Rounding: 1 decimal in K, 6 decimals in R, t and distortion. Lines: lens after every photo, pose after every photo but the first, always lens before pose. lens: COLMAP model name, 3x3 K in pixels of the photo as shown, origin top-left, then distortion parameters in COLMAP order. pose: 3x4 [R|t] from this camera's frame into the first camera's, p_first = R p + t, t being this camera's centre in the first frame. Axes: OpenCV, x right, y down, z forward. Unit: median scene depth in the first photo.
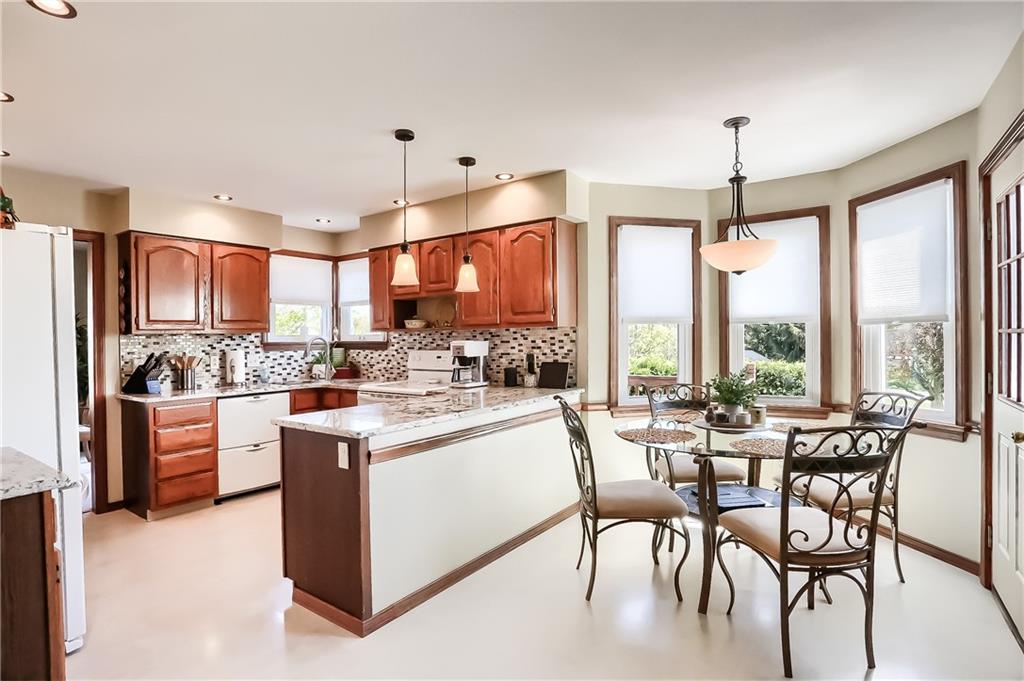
lens RADIAL K [[504.1, 0, 508.4], [0, 504.1, 338.2], [0, 0, 1]] dist [-0.061757, 0.025702]
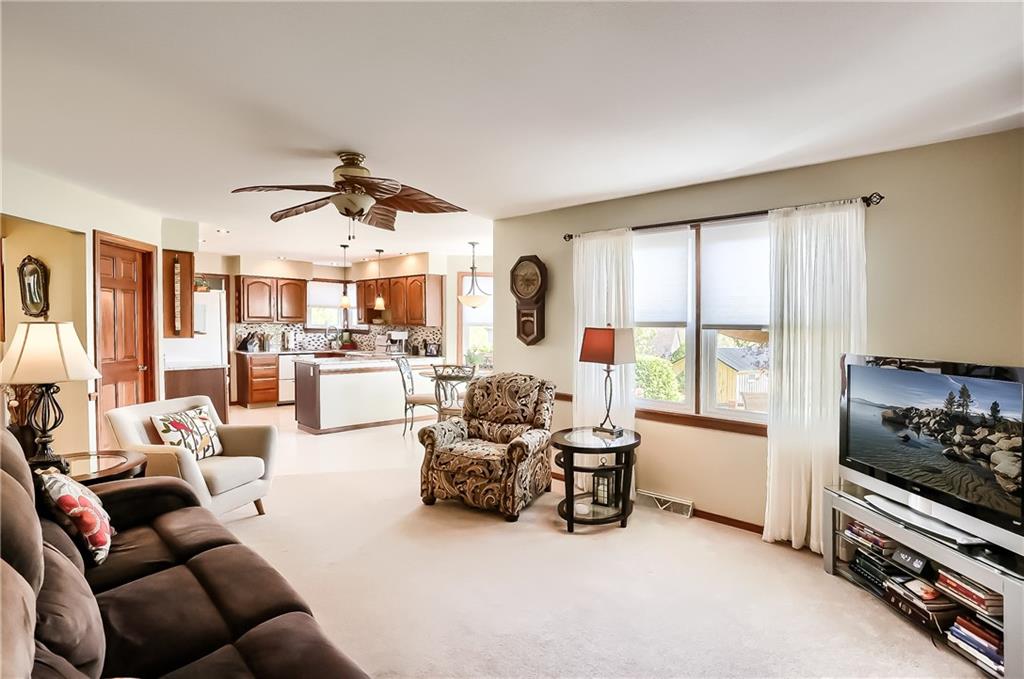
lens RADIAL K [[509.4, 0, 511.2], [0, 509.4, 358.5], [0, 0, 1]] dist [-0.069128, 0.036822]
pose [[0.988294, 0.044851, -0.145817, 0.653826], [-0.035290, 0.997094, 0.067507, -0.038279], [0.148421, -0.061571, 0.987006, -0.897071]]
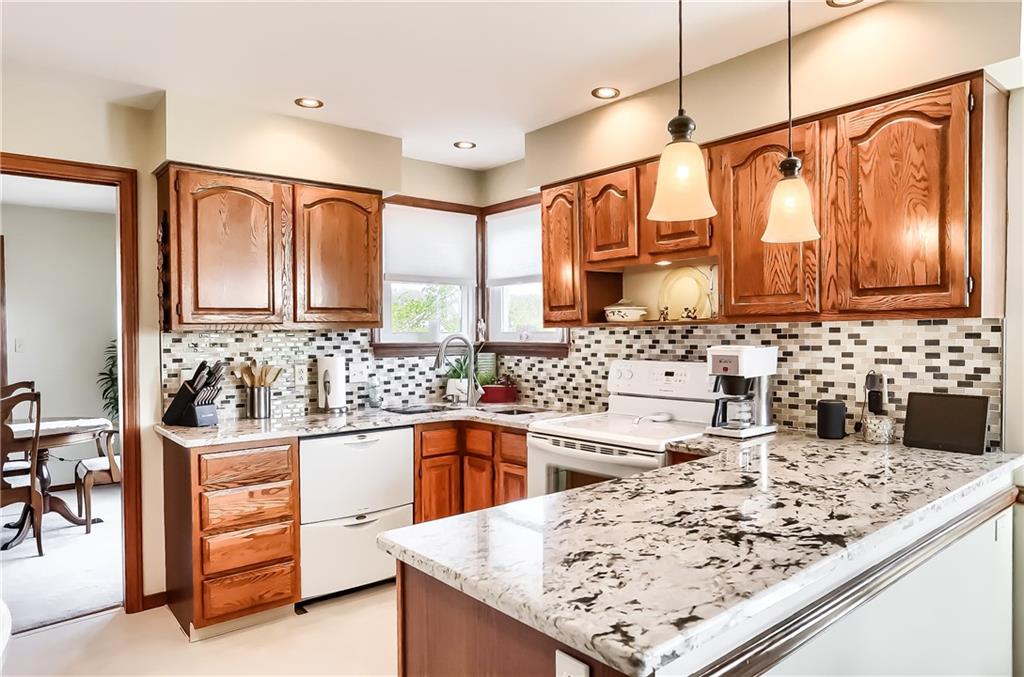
lens RADIAL K [[635.7, 0, 512.0], [0, 635.7, 338.5], [0, 0, 1]] dist [-0.039529, 0.000331]
pose [[0.968243, 0.006787, -0.249919, -0.141415], [-0.004608, 0.999946, 0.009301, -0.007186], [0.249968, -0.007854, 0.968222, 0.307526]]
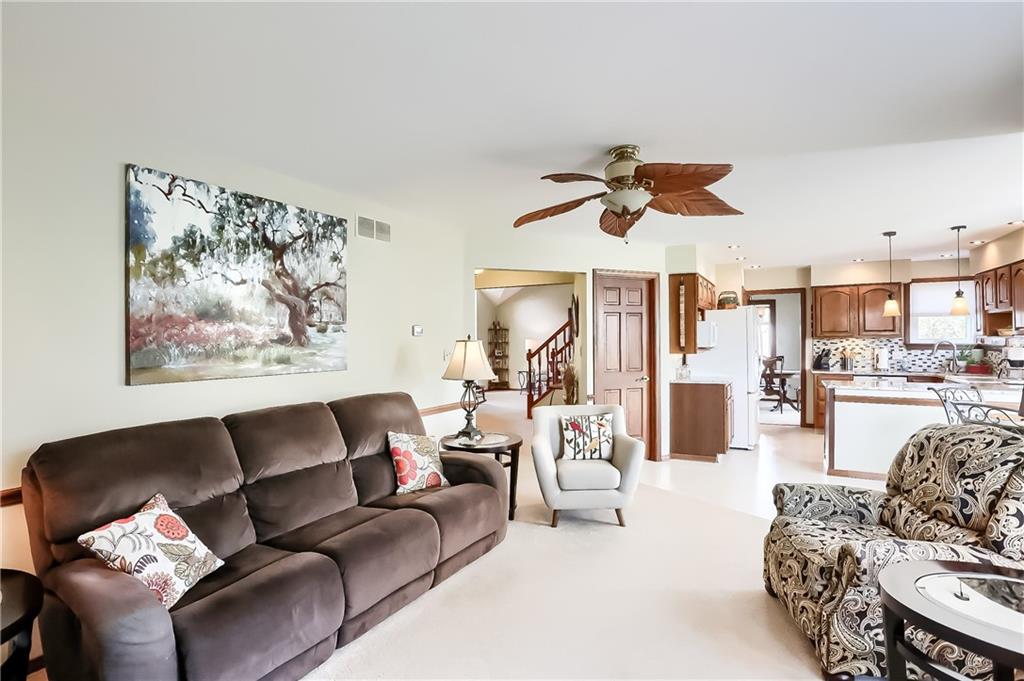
lens RADIAL K [[509.4, 0, 511.2], [0, 509.4, 359.5], [0, 0, 1]] dist [-0.069128, 0.036822]
pose [[0.110168, 0.055655, -0.992354, 0.976085], [0.006249, 0.998372, 0.056686, -0.040768], [0.993893, -0.012447, 0.109641, -0.383554]]
